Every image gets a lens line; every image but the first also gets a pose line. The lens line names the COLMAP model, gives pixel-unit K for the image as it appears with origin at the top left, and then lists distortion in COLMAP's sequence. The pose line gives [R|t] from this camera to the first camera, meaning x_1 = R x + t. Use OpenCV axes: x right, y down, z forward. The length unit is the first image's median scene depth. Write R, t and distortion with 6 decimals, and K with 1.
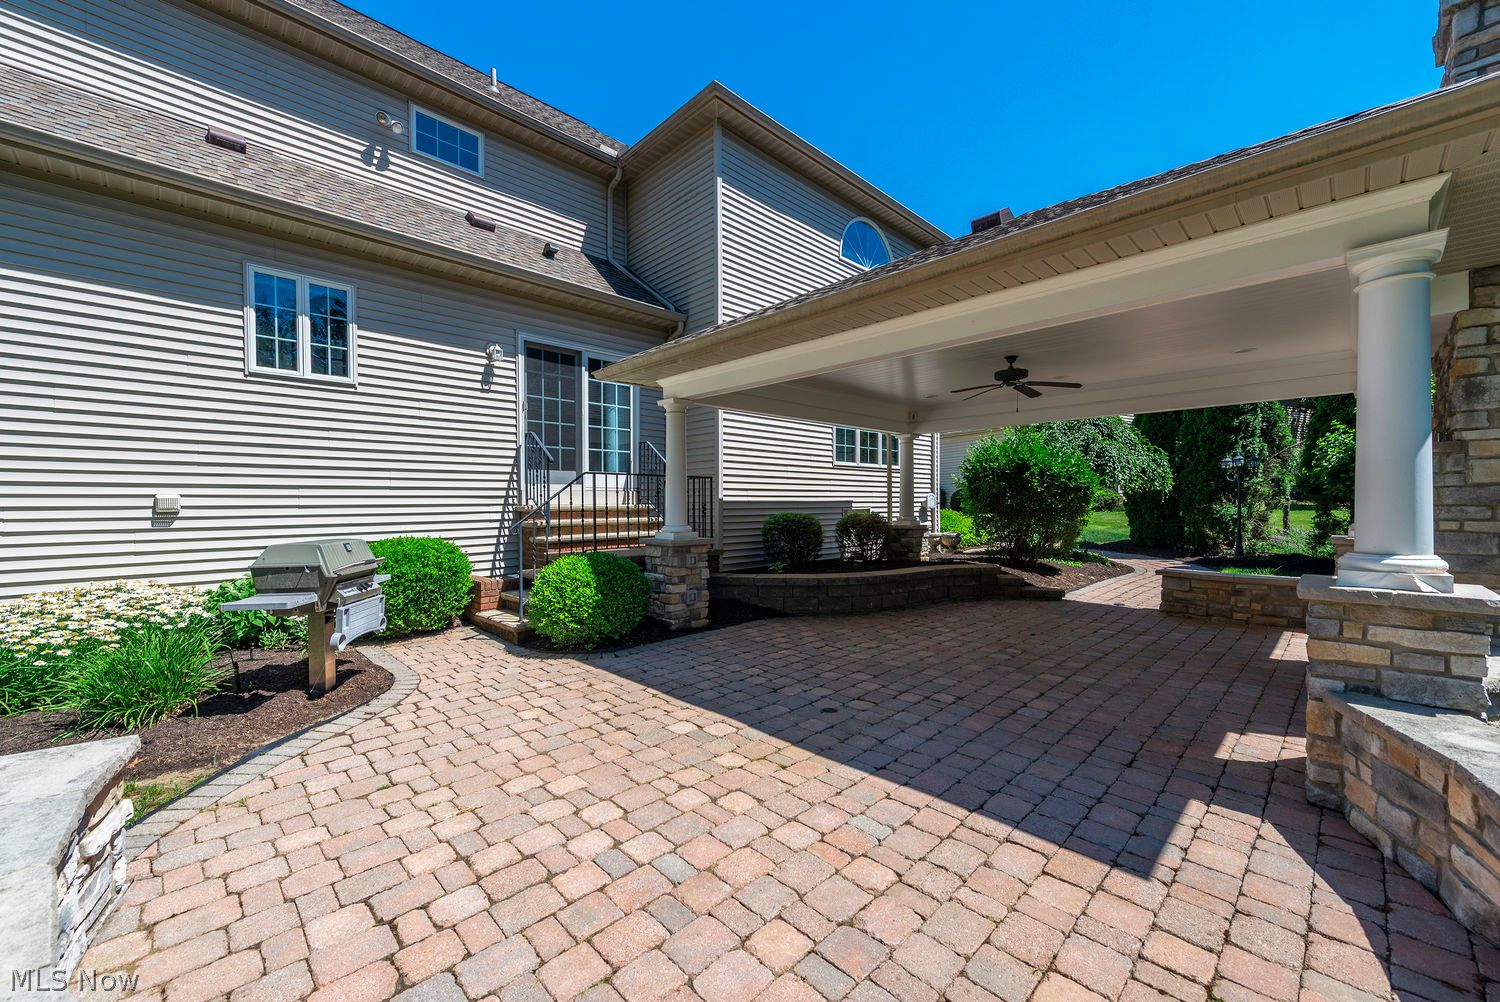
lens RADIAL K [[586.1, 0, 748.9], [0, 586.1, 510.1], [0, 0, 1]] dist [0.010570, -0.000058]
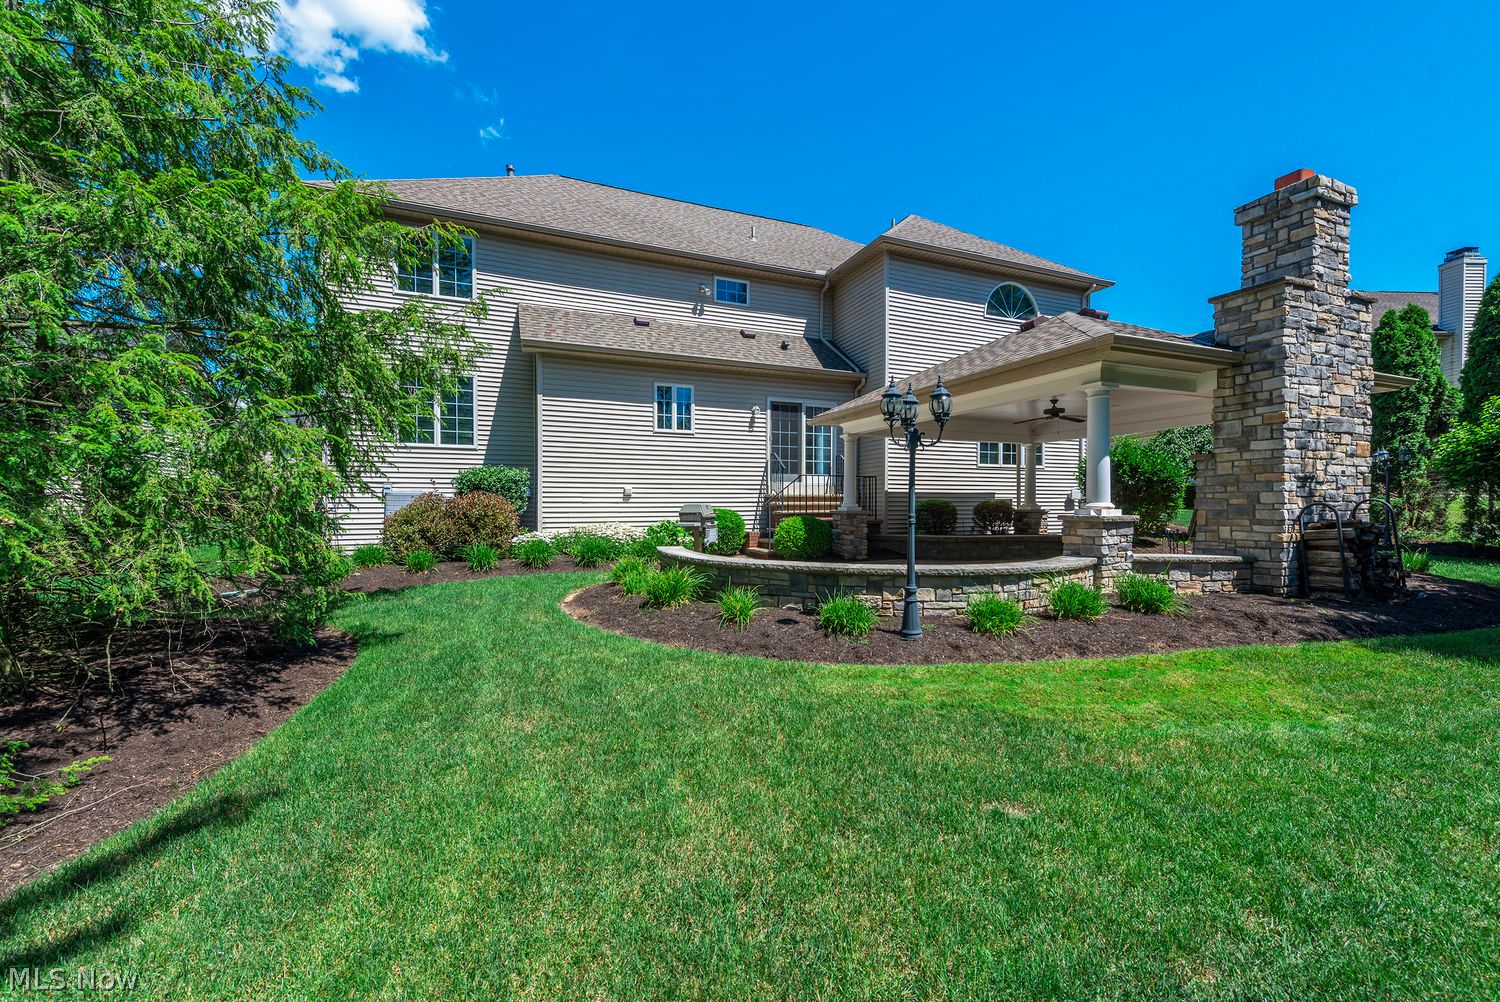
lens RADIAL K [[586.1, 0, 748.9], [0, 586.1, 510.1], [0, 0, 1]] dist [0.010570, -0.000058]
pose [[0.927699, 0.008115, -0.373240, 0.217164], [-0.008535, 0.999963, 0.000528, 0.039753], [0.373231, 0.002696, 0.927735, -0.656620]]
